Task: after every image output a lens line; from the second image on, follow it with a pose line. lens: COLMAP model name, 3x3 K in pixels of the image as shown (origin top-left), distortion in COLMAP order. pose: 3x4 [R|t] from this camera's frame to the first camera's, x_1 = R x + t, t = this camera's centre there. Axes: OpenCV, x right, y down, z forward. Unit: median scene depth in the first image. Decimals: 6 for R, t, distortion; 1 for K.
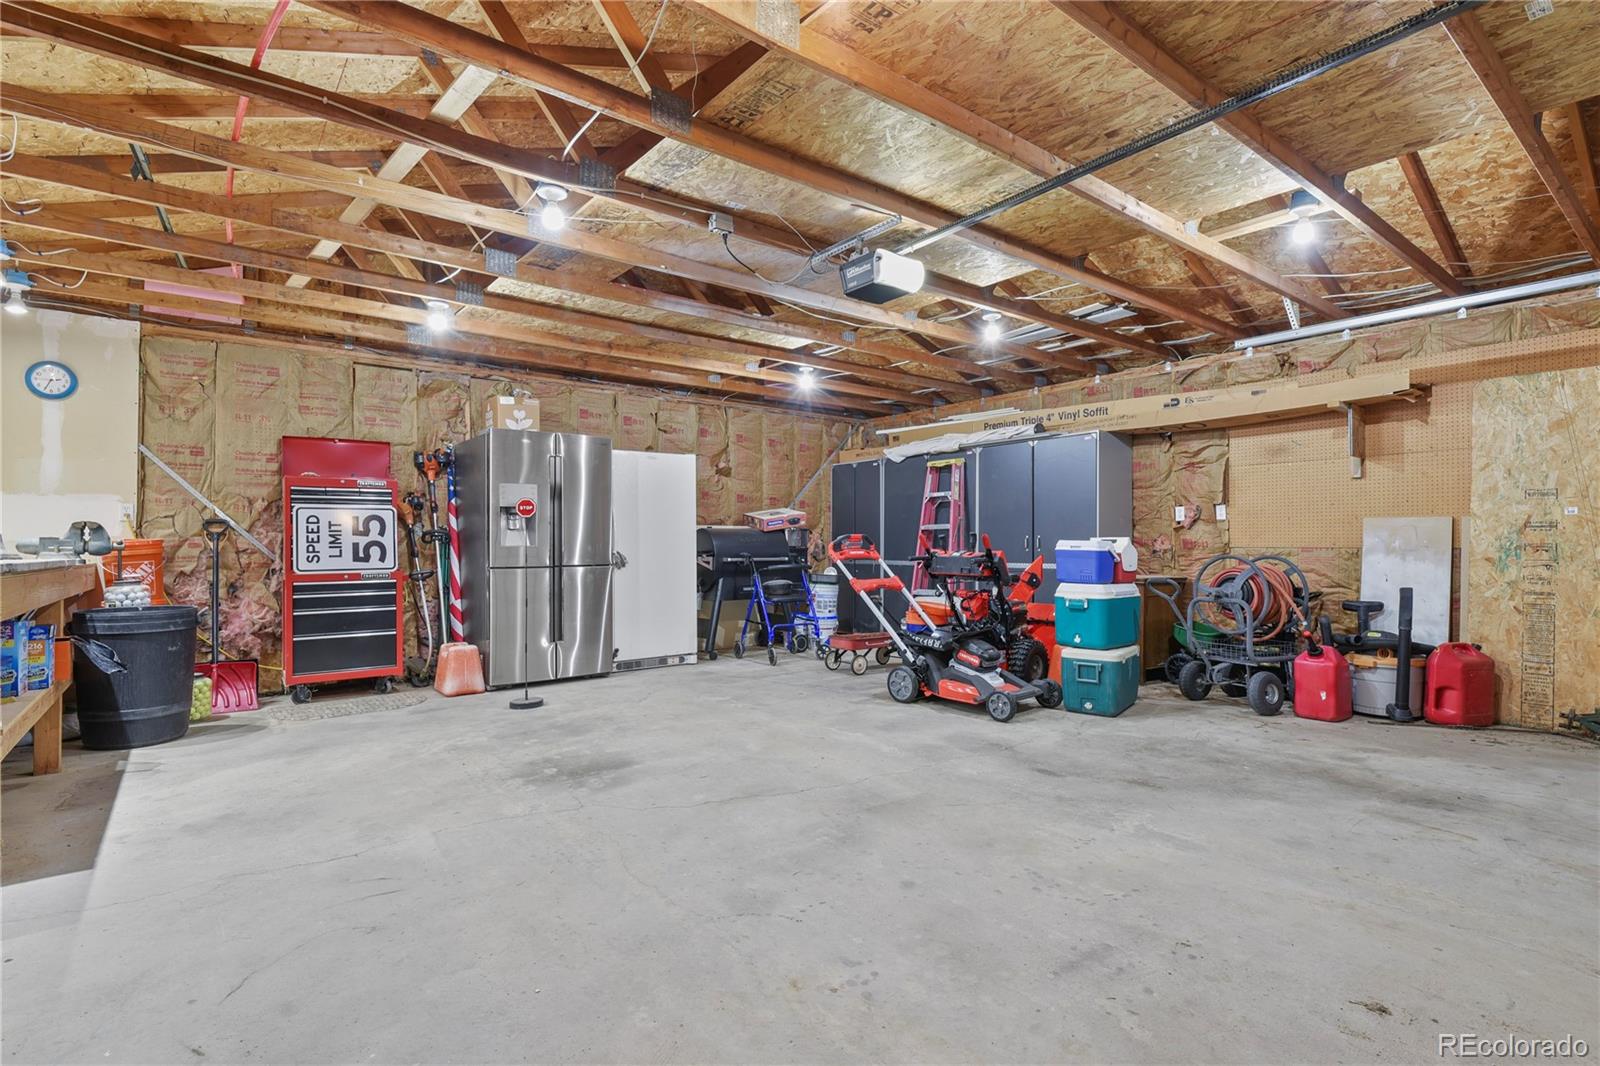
lens RADIAL K [[771.4, 0, 807.2], [0, 771.4, 537.1], [0, 0, 1]] dist [-0.000152, -0.004922]
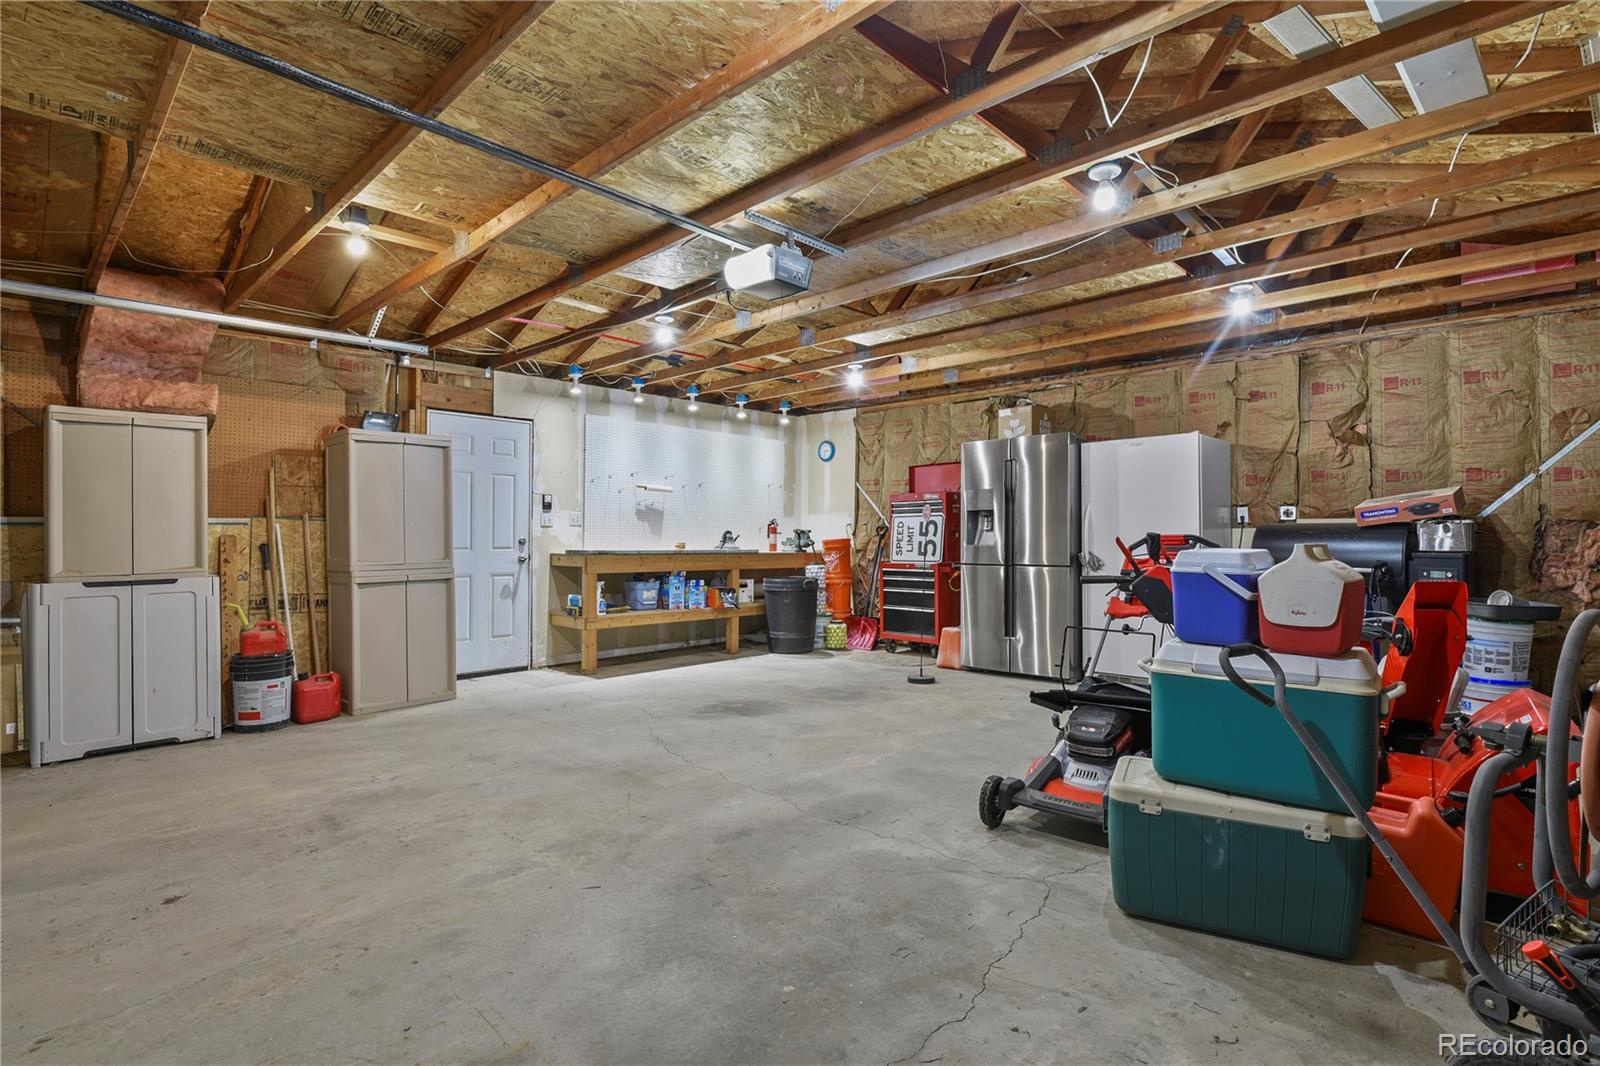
lens RADIAL K [[771.4, 0, 808.6], [0, 771.4, 533.5], [0, 0, 1]] dist [-0.000152, -0.004922]
pose [[0.133564, -0.002107, -0.991038, 0.976319], [0.008078, 0.999967, -0.001037, -0.009128], [0.991007, -0.007867, 0.133576, 0.845424]]
